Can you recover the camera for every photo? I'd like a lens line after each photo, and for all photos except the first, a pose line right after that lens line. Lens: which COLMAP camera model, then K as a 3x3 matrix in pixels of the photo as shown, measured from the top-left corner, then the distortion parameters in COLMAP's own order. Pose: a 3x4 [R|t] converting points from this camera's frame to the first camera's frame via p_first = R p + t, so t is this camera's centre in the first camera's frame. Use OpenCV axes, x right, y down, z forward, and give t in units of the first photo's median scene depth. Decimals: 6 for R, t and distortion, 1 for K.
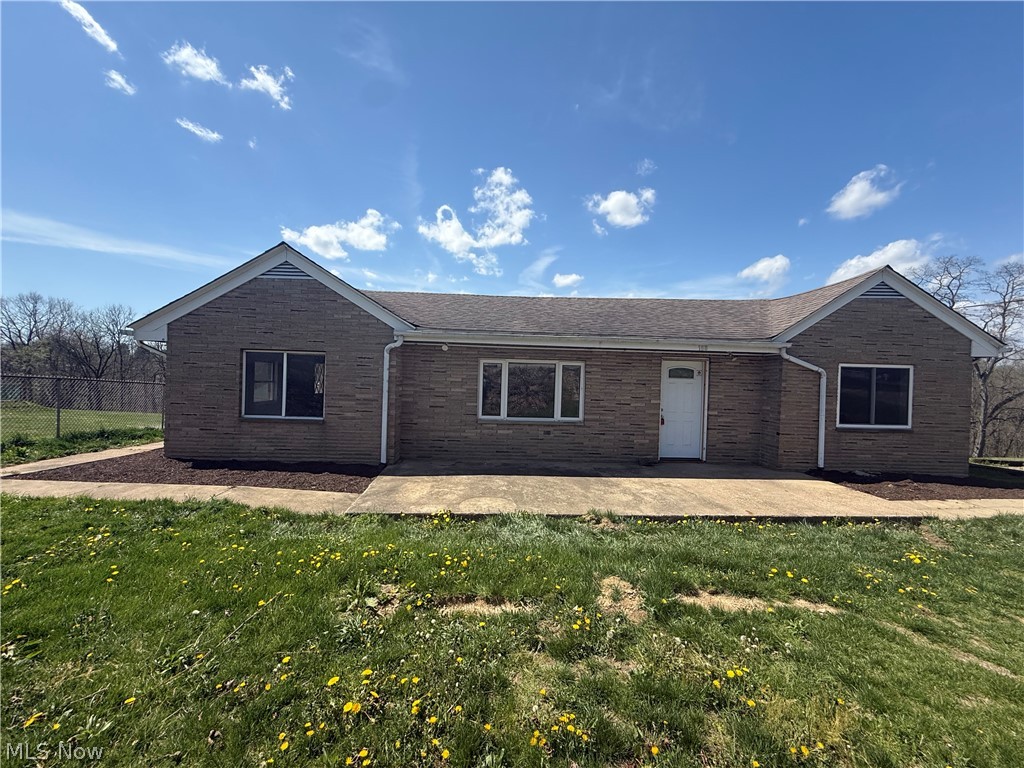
lens RADIAL K [[426.3, 0, 512.0], [0, 426.3, 384.0], [0, 0, 1]] dist [-0.001514, 0.000051]
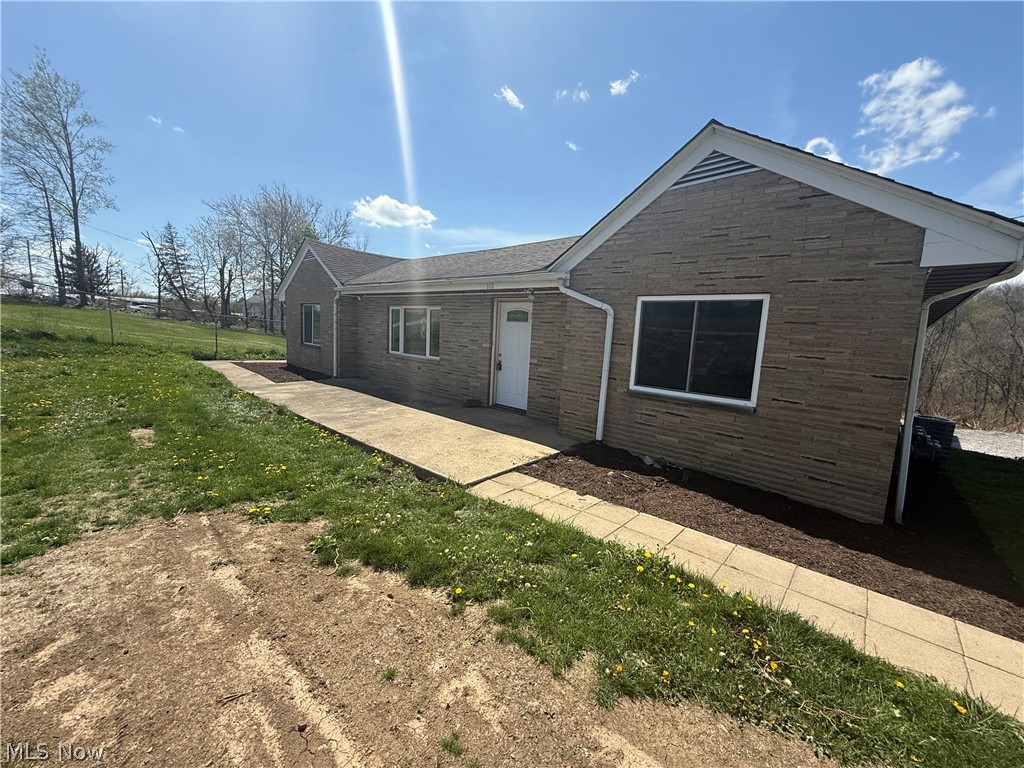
lens RADIAL K [[410.2, 0, 512.0], [0, 410.2, 384.0], [0, 0, 1]] dist [-0.000442, 0.000216]
pose [[0.706489, 0.103858, -0.700062, 1.094637], [-0.048245, 0.993940, 0.098769, 0.035463], [0.706078, -0.036004, 0.707218, 0.390419]]
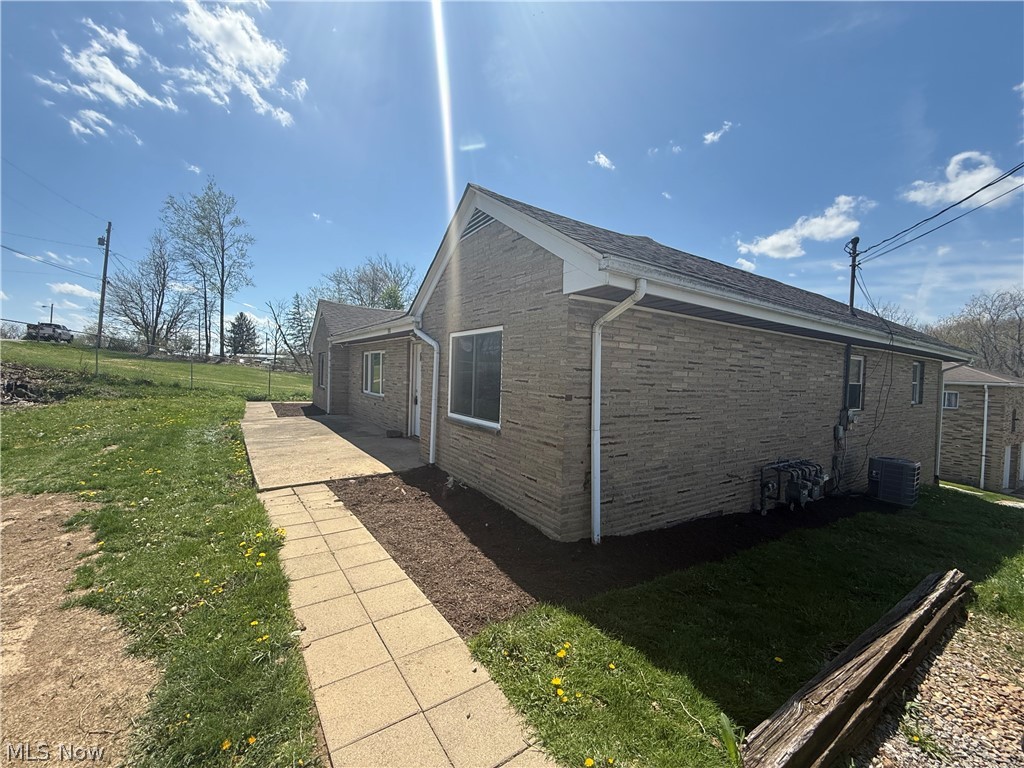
lens RADIAL K [[410.2, 0, 512.0], [0, 410.2, 384.0], [0, 0, 1]] dist [-0.000442, 0.000216]
pose [[0.524689, 0.015085, -0.851160, 1.454343], [-0.034868, 0.999385, -0.003782, 0.041740], [0.850580, 0.031663, 0.524892, 0.707751]]
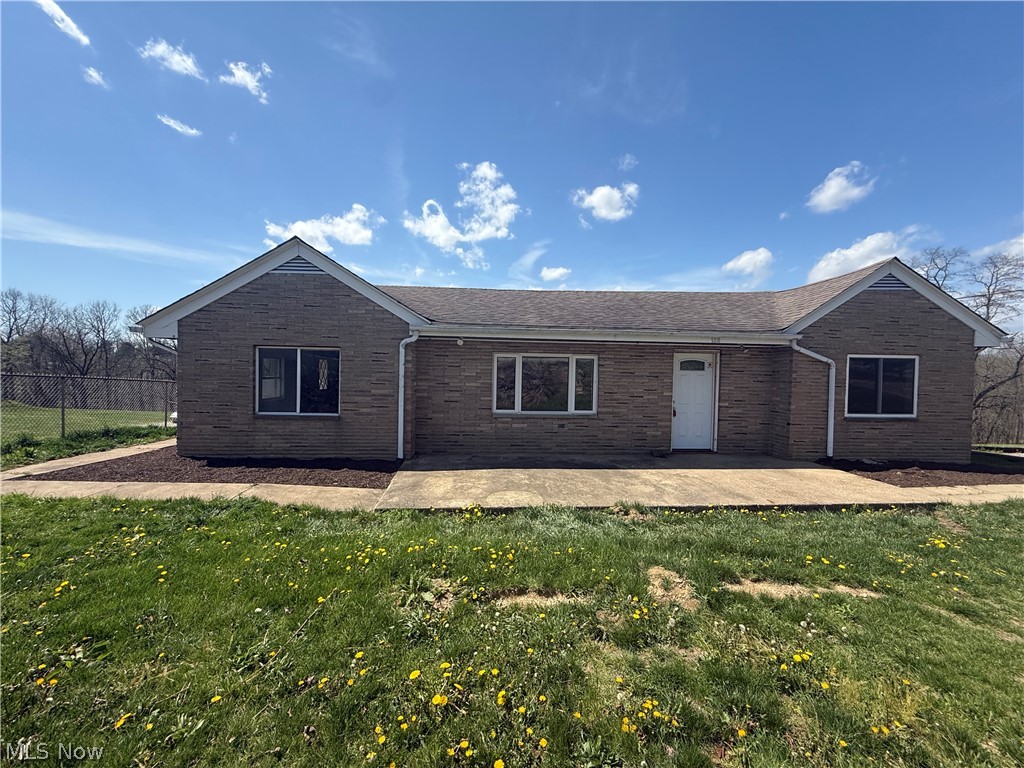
lens RADIAL K [[426.3, 0, 506.8], [0, 426.3, 380.8], [0, 0, 1]] dist [-0.002049, 0.000217]
pose [[0.999723, -0.010806, 0.020926, -0.068318], [0.010683, 0.999925, 0.005990, 0.000302], [-0.020990, -0.005765, 0.999763, -0.001392]]
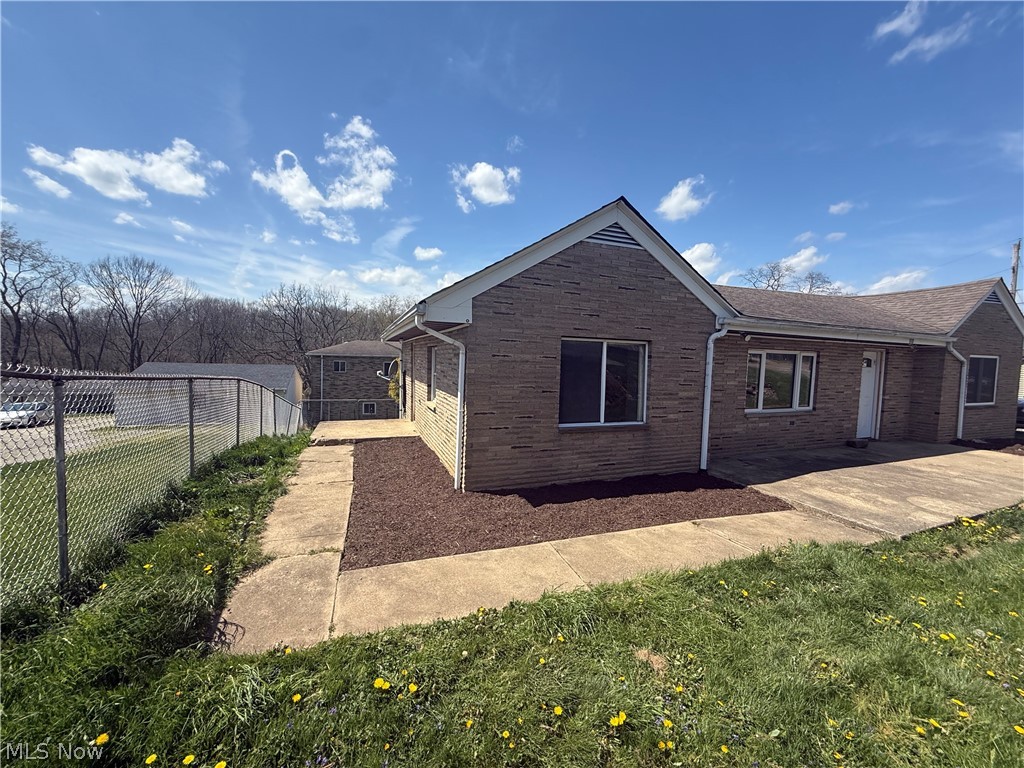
lens RADIAL K [[440.8, 0, 505.2], [0, 440.8, 394.5], [0, 0, 1]] dist [-0.002363, -0.000094]
pose [[0.929676, -0.035118, 0.366701, -0.970664], [0.010145, 0.997509, 0.069810, -0.034674], [-0.368239, -0.061181, 0.927716, 0.301695]]
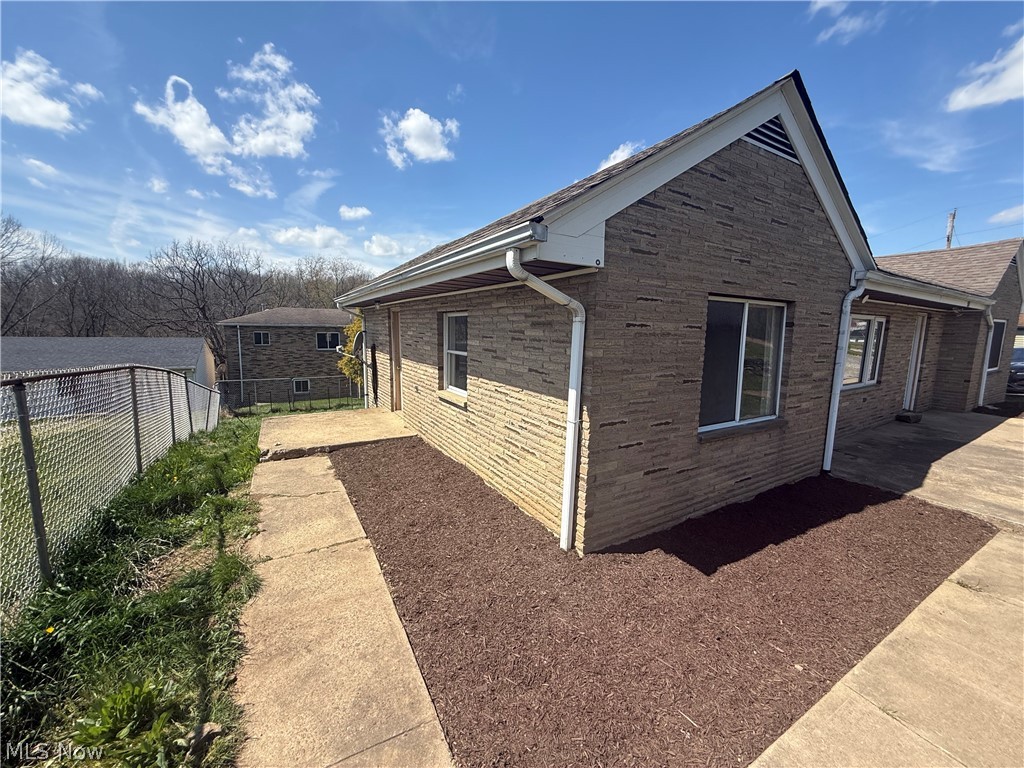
lens RADIAL K [[433.8, 0, 512.3], [0, 433.8, 392.4], [0, 0, 1]] dist [0.000383, -0.000047]
pose [[0.848962, -0.093031, 0.520201, -1.035551], [0.021960, 0.989743, 0.141164, -0.044847], [-0.527997, -0.108420, 0.842297, 0.666240]]
